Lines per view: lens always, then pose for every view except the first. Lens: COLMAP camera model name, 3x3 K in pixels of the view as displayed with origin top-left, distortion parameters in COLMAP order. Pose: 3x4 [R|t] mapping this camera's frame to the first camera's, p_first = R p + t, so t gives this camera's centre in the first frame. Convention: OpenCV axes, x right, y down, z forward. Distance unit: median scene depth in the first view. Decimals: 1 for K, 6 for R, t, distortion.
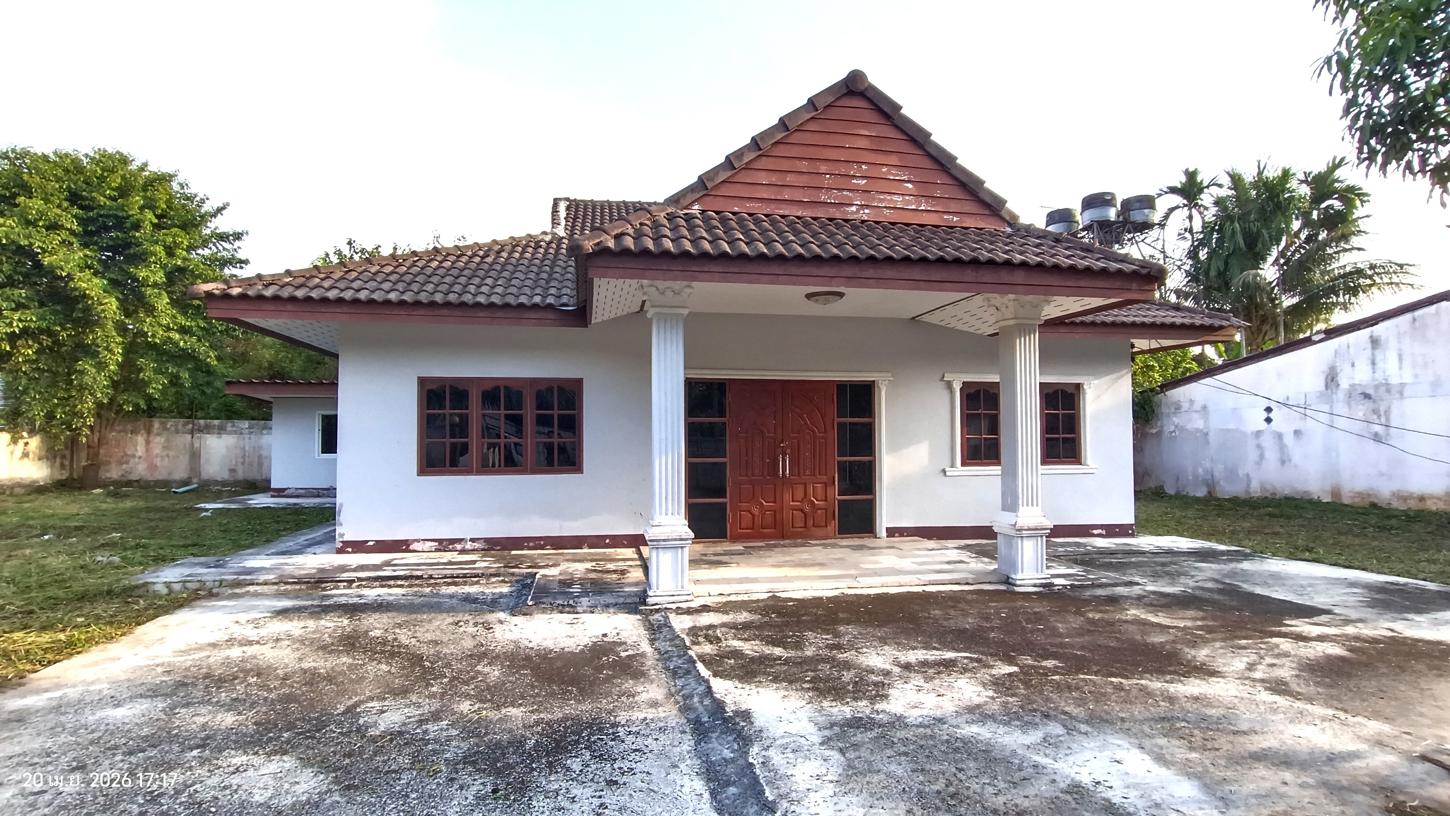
lens RADIAL K [[658.8, 0, 717.6], [0, 658.8, 415.8], [0, 0, 1]] dist [-0.046397, 0.034015]
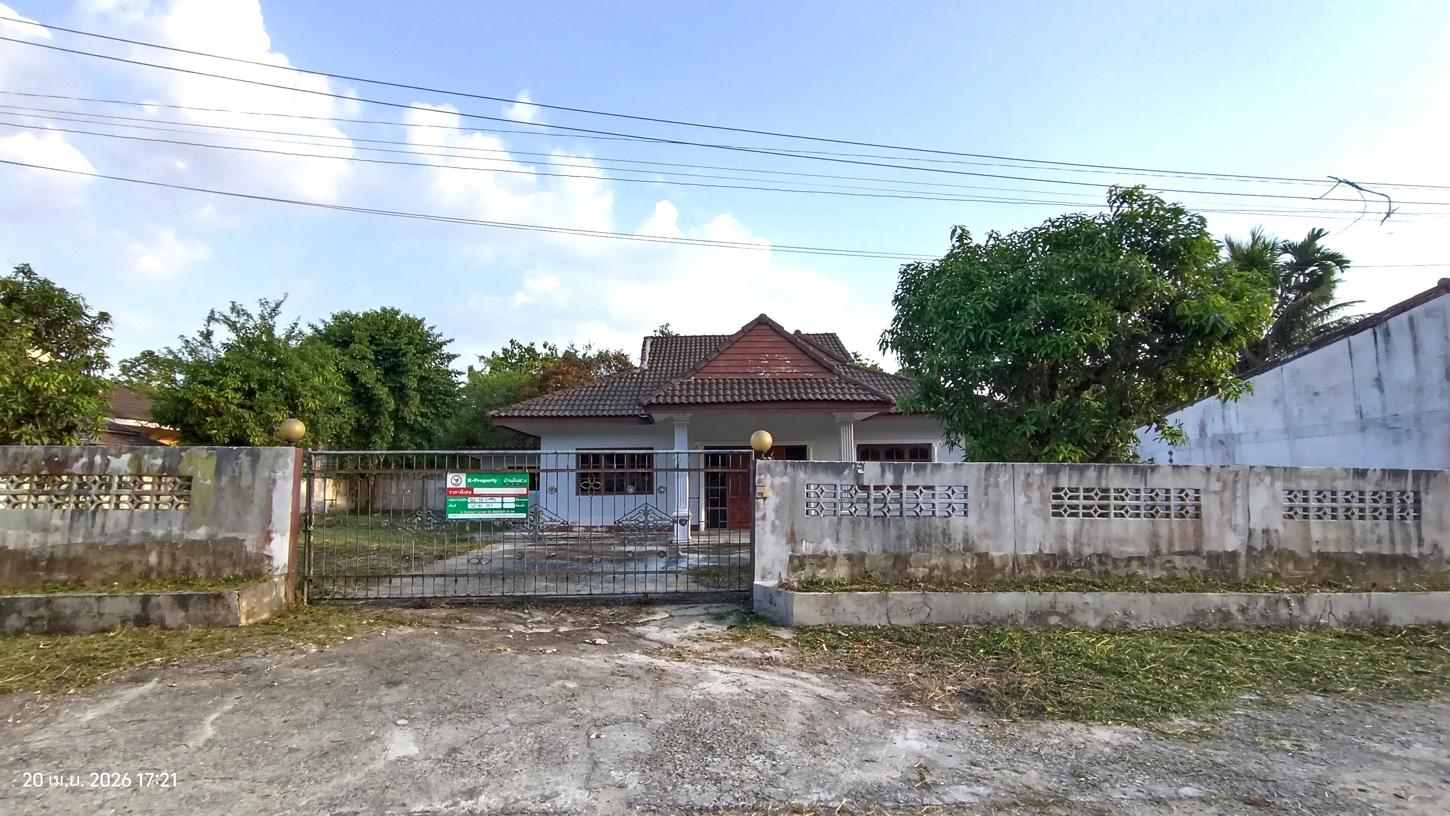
lens RADIAL K [[658.8, 0, 717.6], [0, 658.8, 415.8], [0, 0, 1]] dist [-0.046397, 0.034015]
pose [[0.986127, -0.026030, -0.163937, 0.186114], [0.014353, 0.997300, -0.072014, -0.003287], [0.165369, 0.068661, 0.983839, -0.554749]]
